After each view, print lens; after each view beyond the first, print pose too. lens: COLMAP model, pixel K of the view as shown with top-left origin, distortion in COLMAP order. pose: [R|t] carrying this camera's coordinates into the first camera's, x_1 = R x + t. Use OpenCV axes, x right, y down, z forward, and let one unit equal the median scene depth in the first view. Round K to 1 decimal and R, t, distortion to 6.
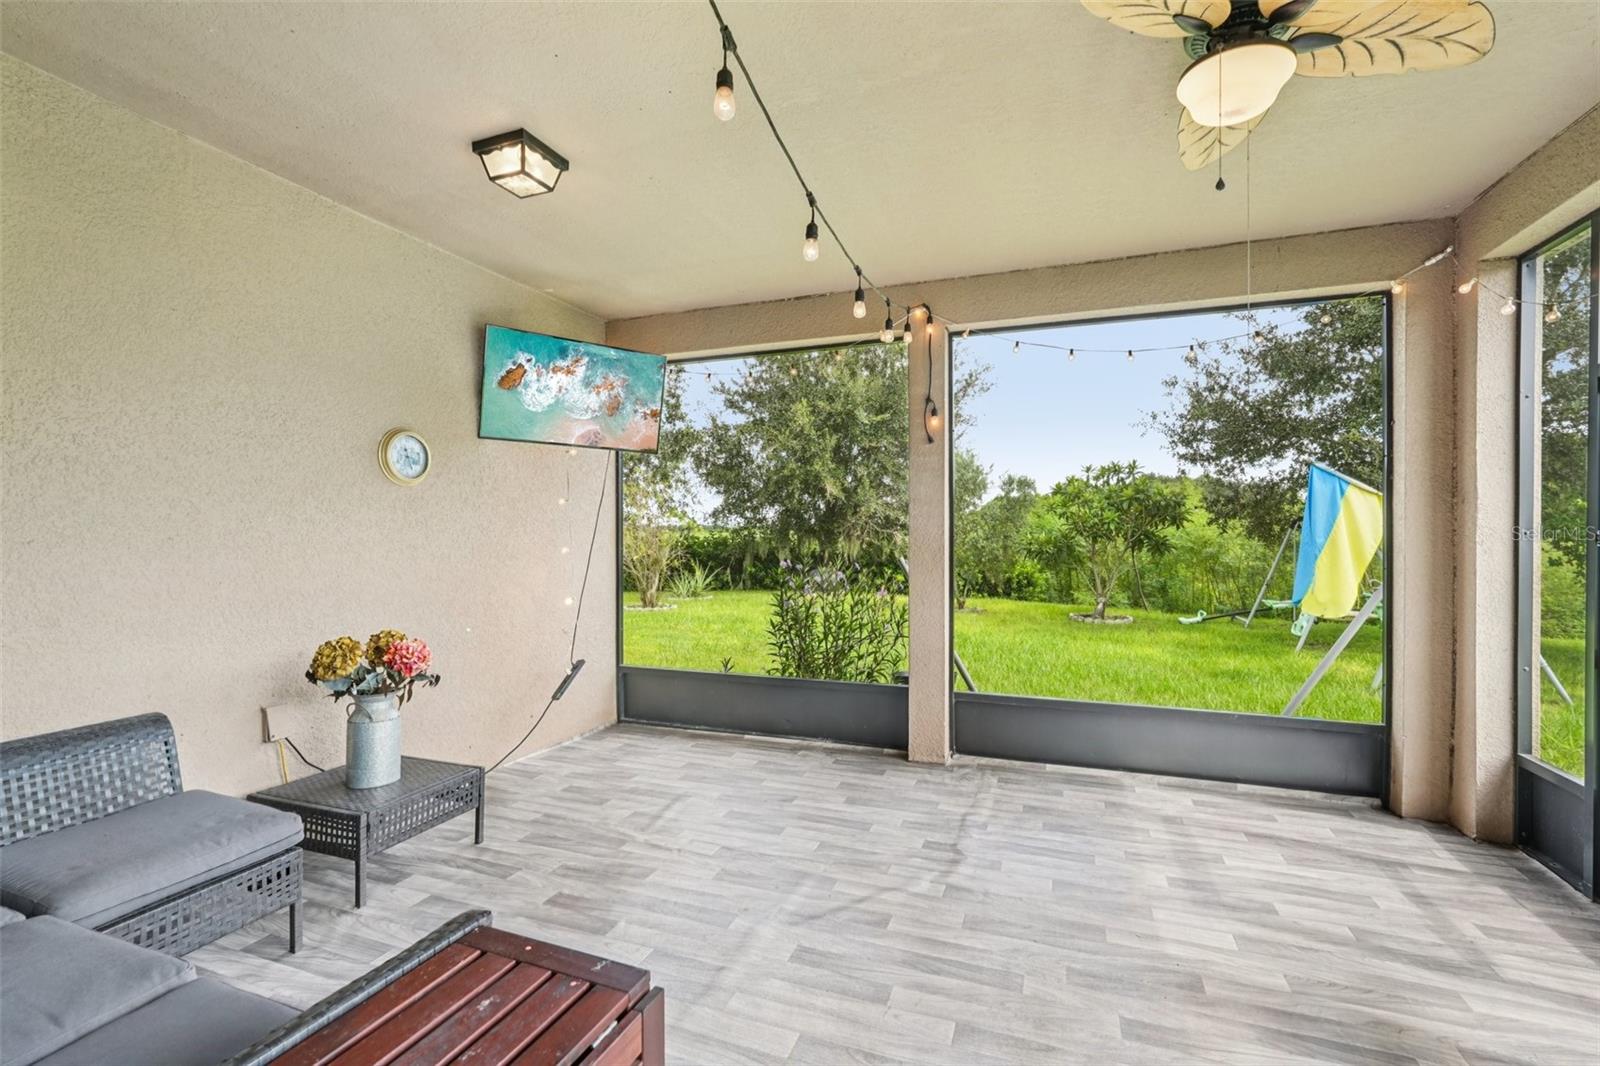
lens RADIAL K [[704.7, 0, 800.6], [0, 704.7, 534.8], [0, 0, 1]] dist [0.013452, -0.000126]
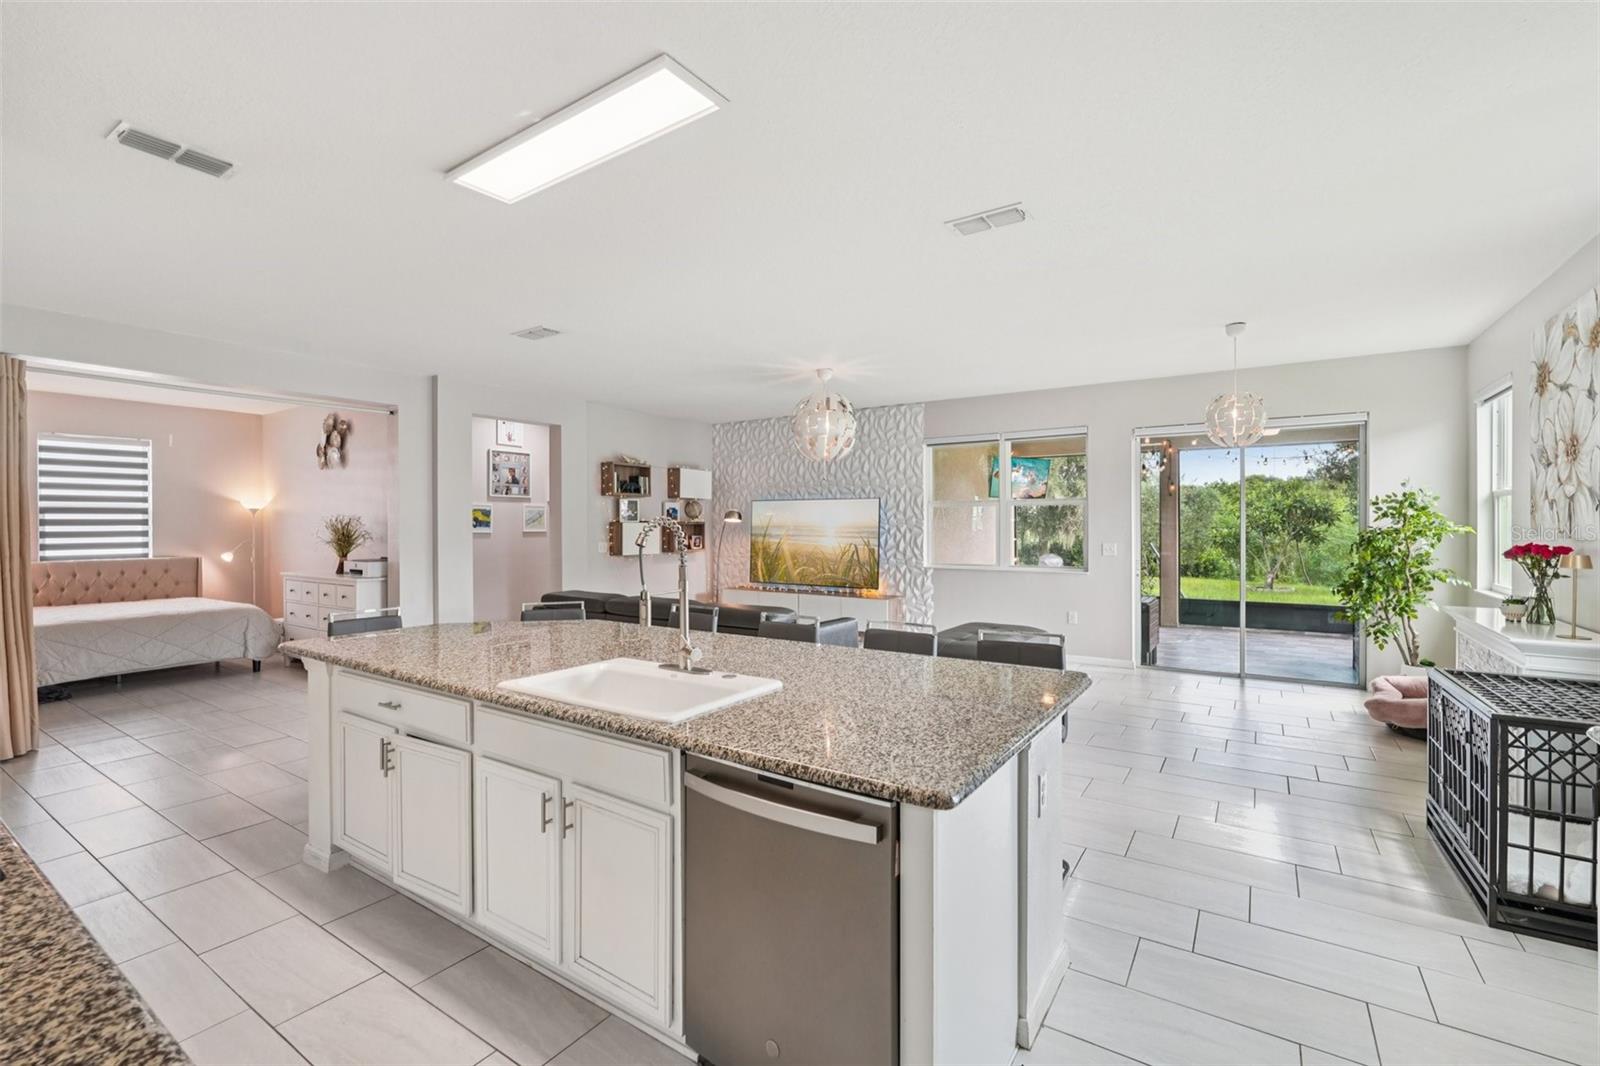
lens RADIAL K [[704.7, 0, 792.5], [0, 704.7, 532.7], [0, 0, 1]] dist [0.013452, -0.000126]
pose [[0.974686, -0.000451, -0.223576, -0.222555], [0.001629, 0.999986, 0.005086, -0.004255], [0.223571, -0.005322, 0.974673, -0.695648]]
